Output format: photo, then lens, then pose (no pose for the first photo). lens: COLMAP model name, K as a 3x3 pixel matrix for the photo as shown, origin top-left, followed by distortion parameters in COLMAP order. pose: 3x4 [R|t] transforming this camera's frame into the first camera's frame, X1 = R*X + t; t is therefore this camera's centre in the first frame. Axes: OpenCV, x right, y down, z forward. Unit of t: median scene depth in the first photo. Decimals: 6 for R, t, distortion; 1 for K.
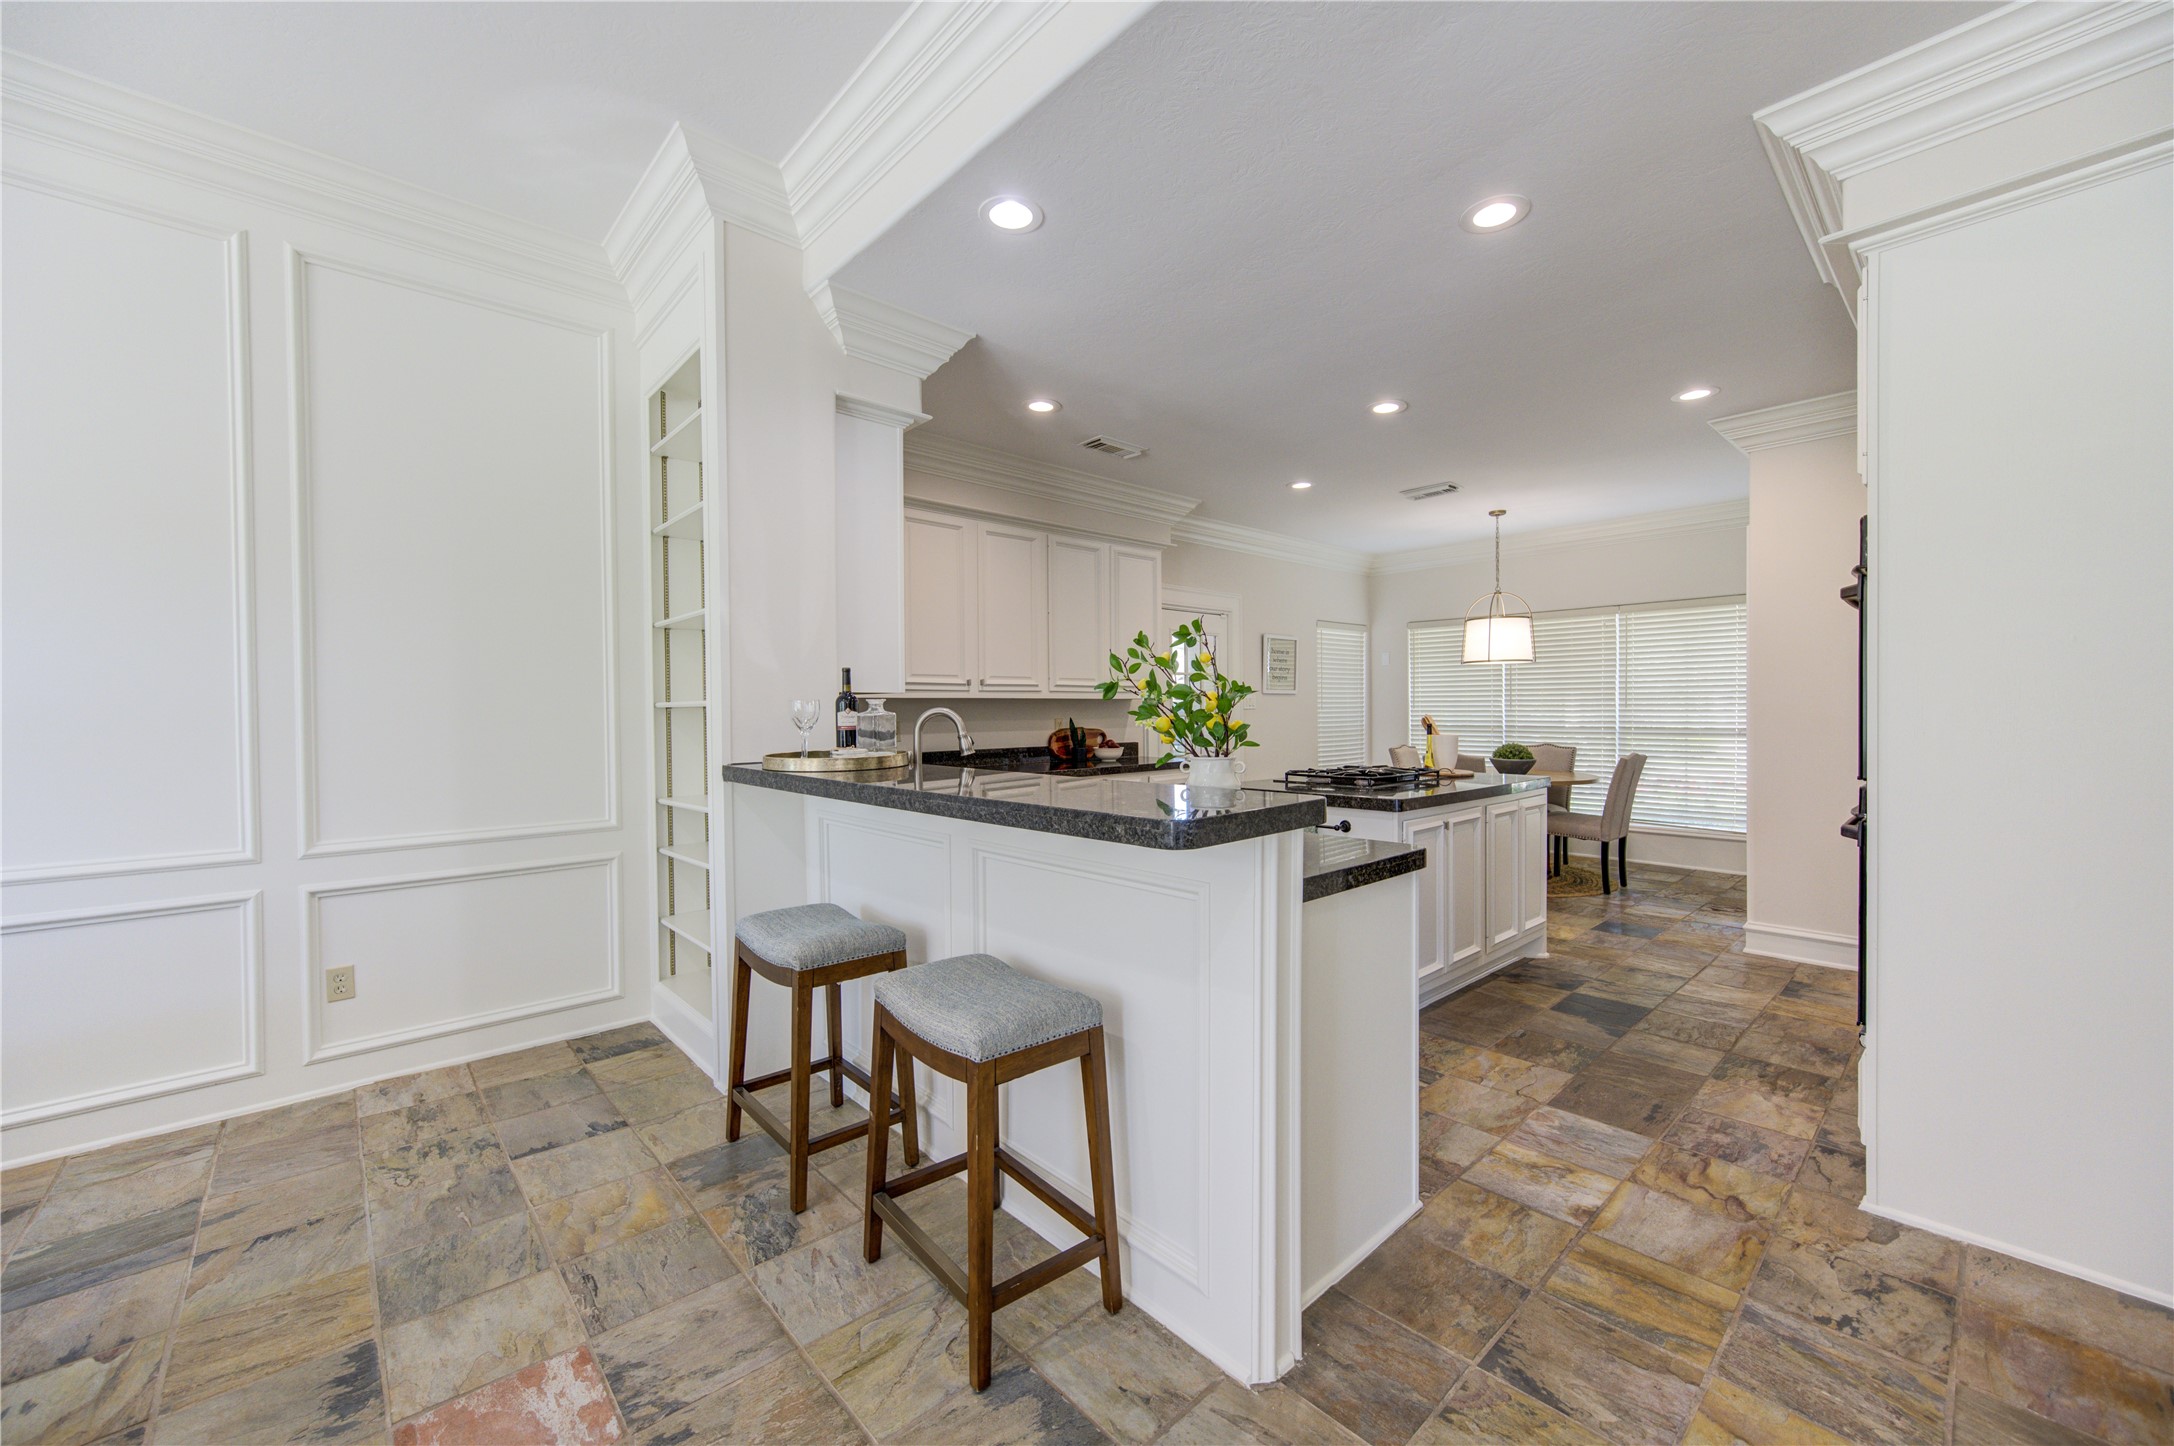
lens RADIAL K [[848.0, 0, 1091.9], [0, 848.0, 722.8], [0, 0, 1]] dist [-0.000659, -0.000425]
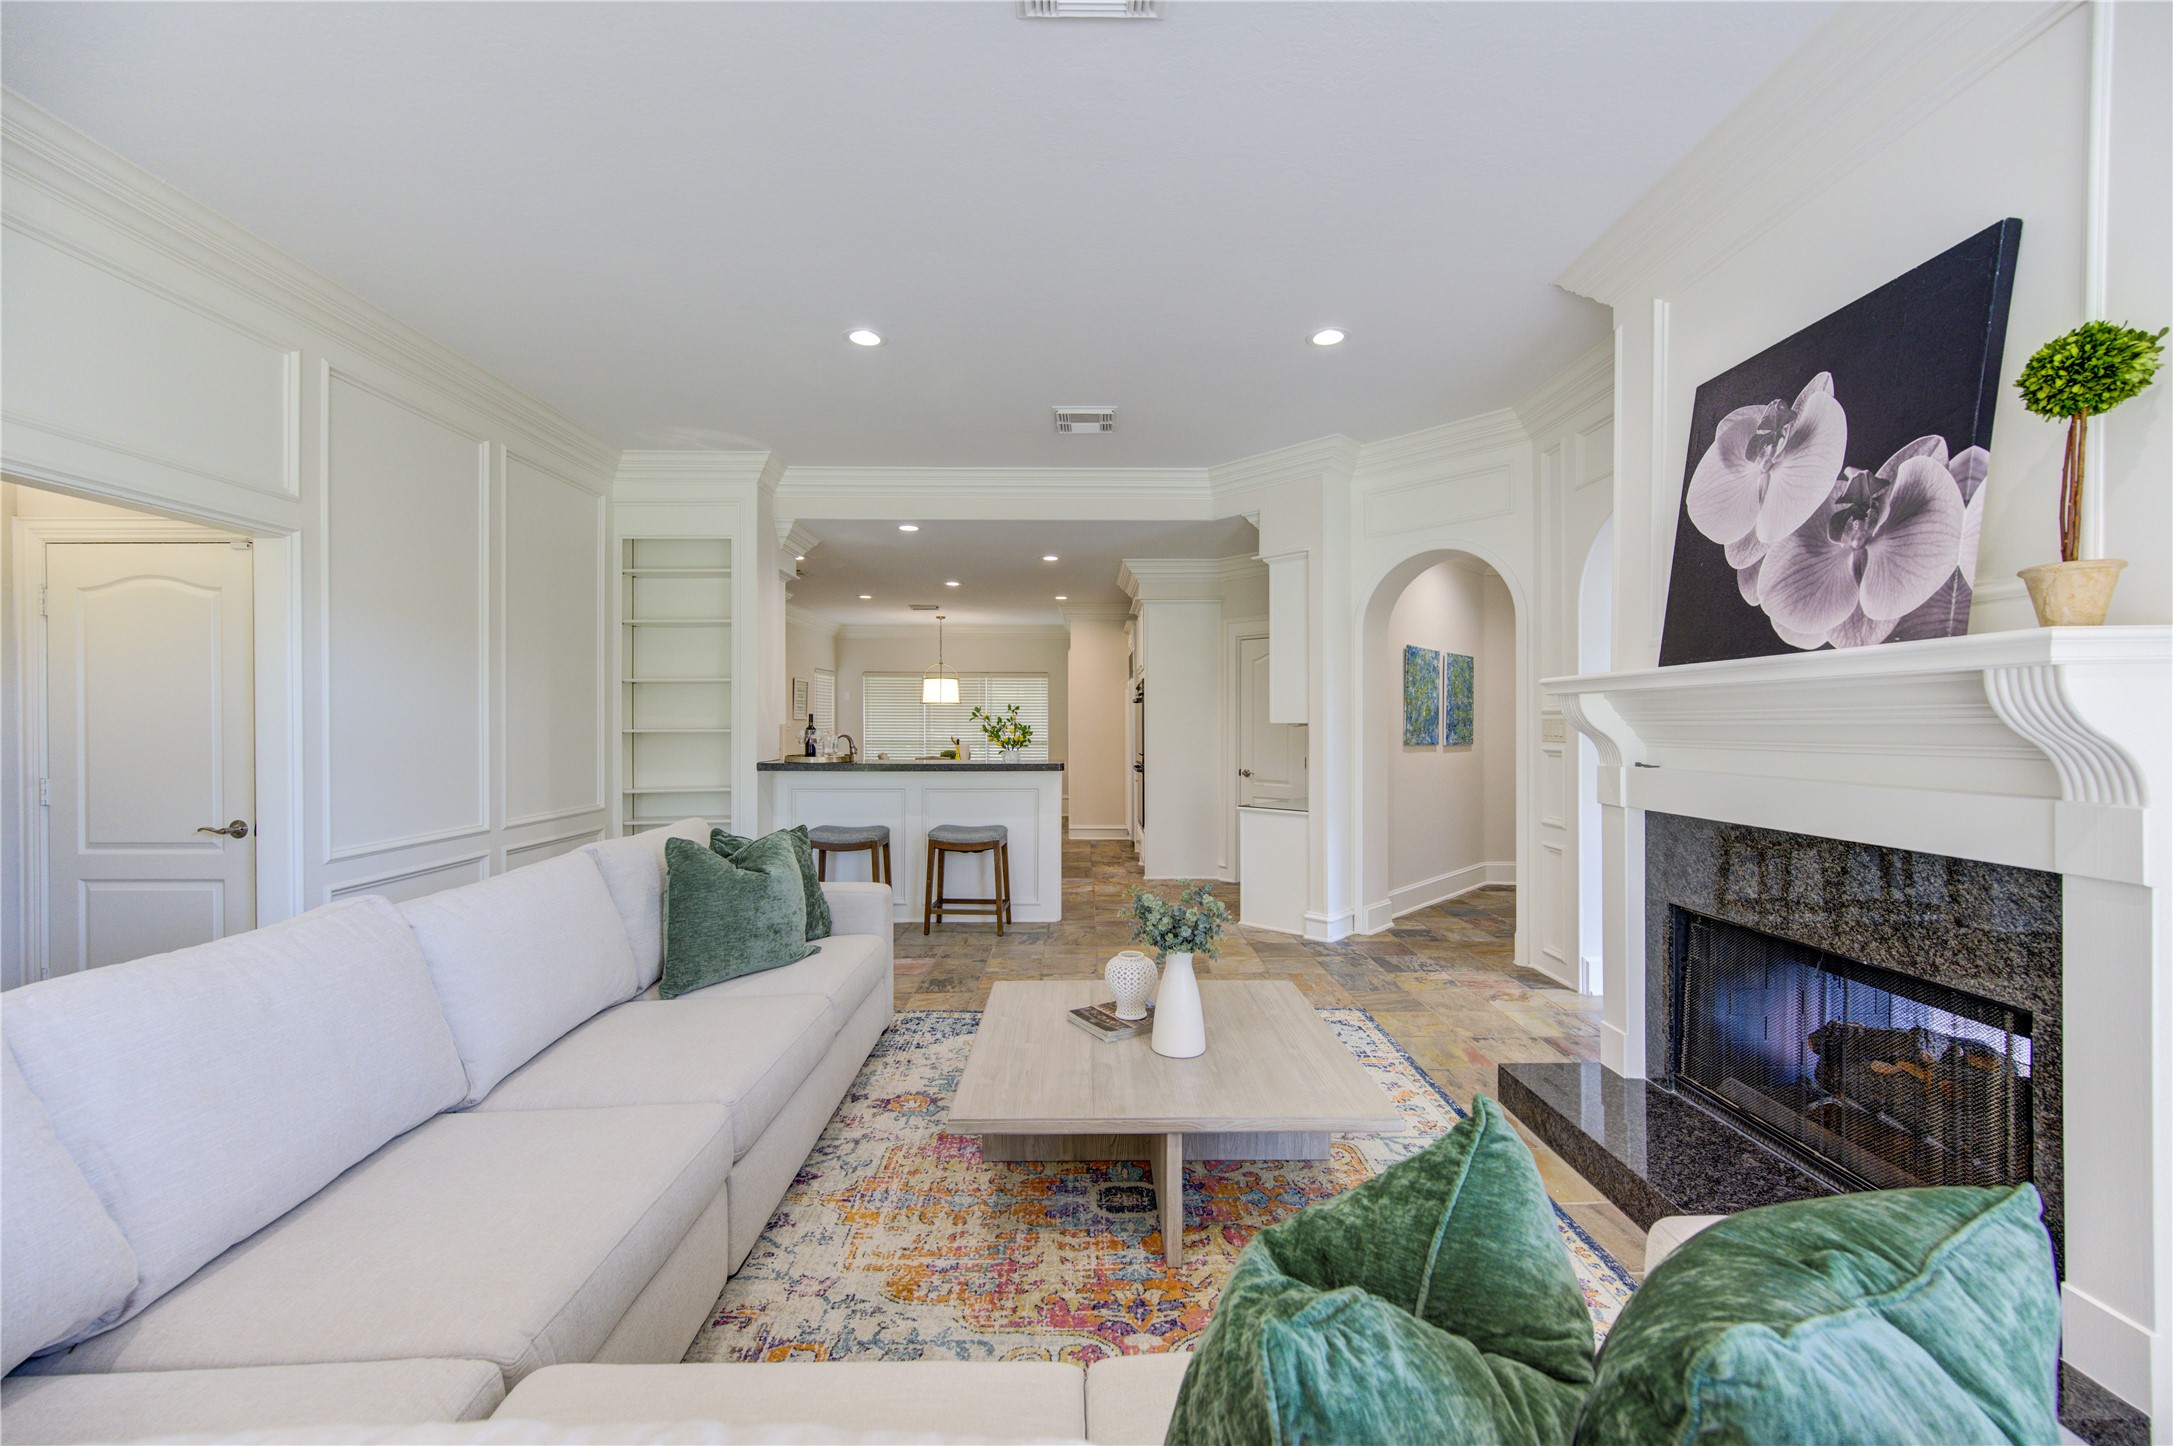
lens RADIAL K [[890.4, 0, 1086.5], [0, 890.4, 723.0], [0, 0, 1]] dist [-0.000772, -0.000129]
pose [[0.666407, 0.007819, 0.745547, -1.428017], [0.004950, 0.999877, -0.014911, -0.007113], [-0.745572, 0.013627, 0.666286, -0.912289]]
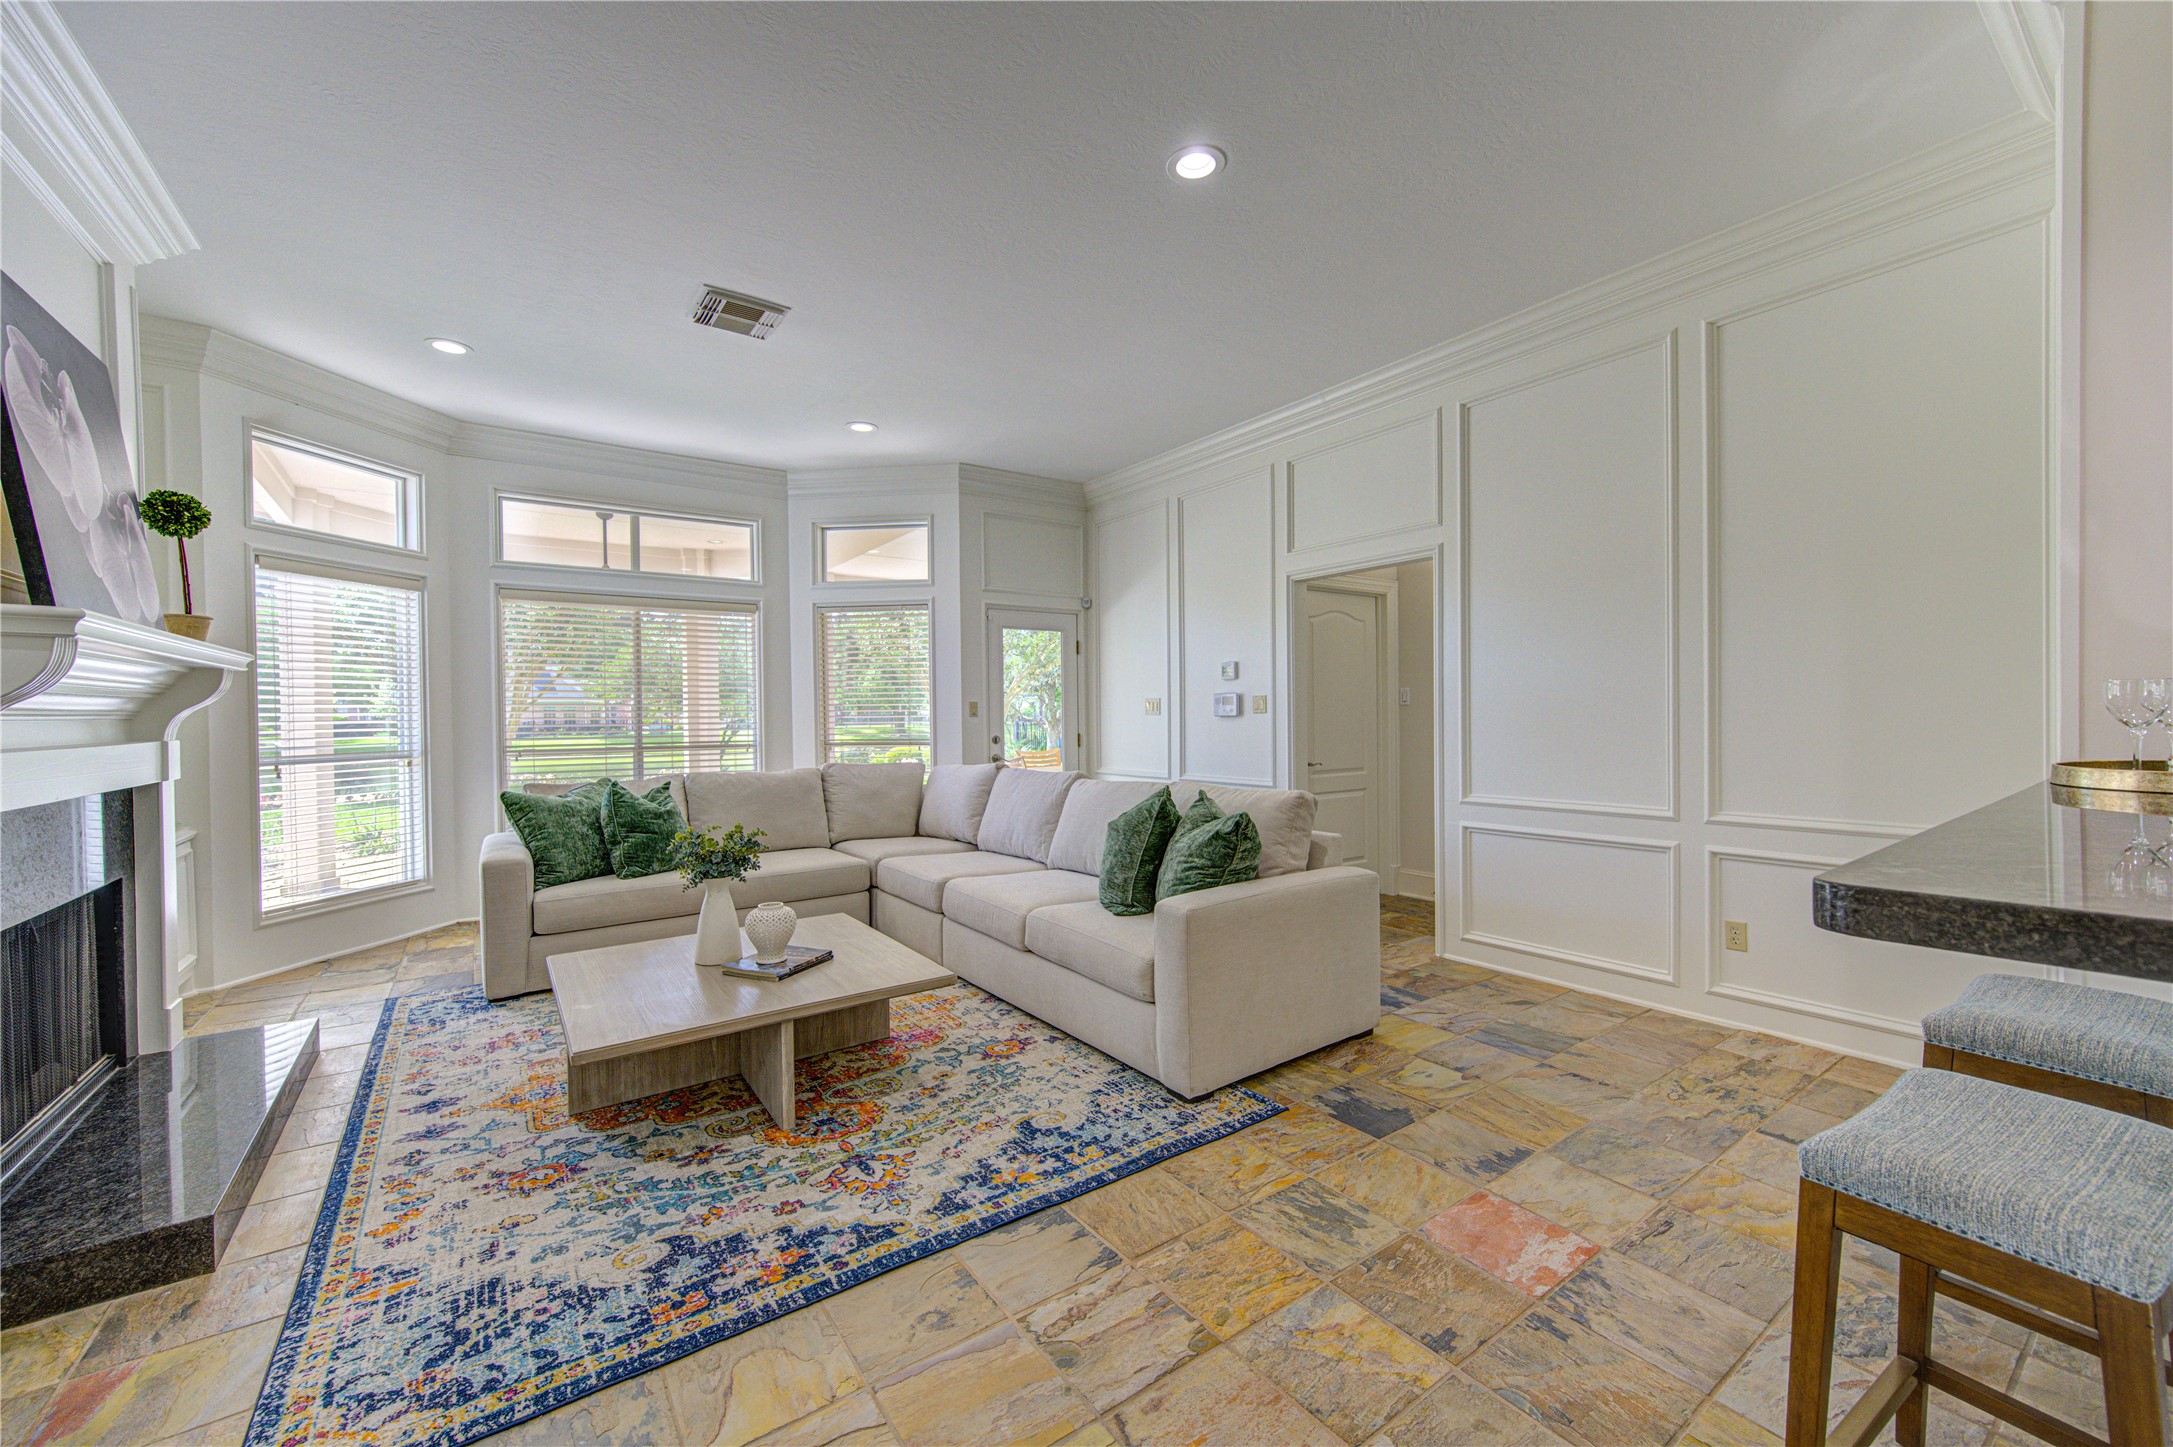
lens RADIAL K [[823.1, 0, 1077.6], [0, 823.1, 722.2], [0, 0, 1]] dist [-0.001179, -0.000409]
pose [[-0.121839, 0.018334, -0.992381, 0.359931], [-0.002621, 0.999820, 0.018793, -0.005285], [0.992546, 0.004890, -0.121769, 0.250955]]
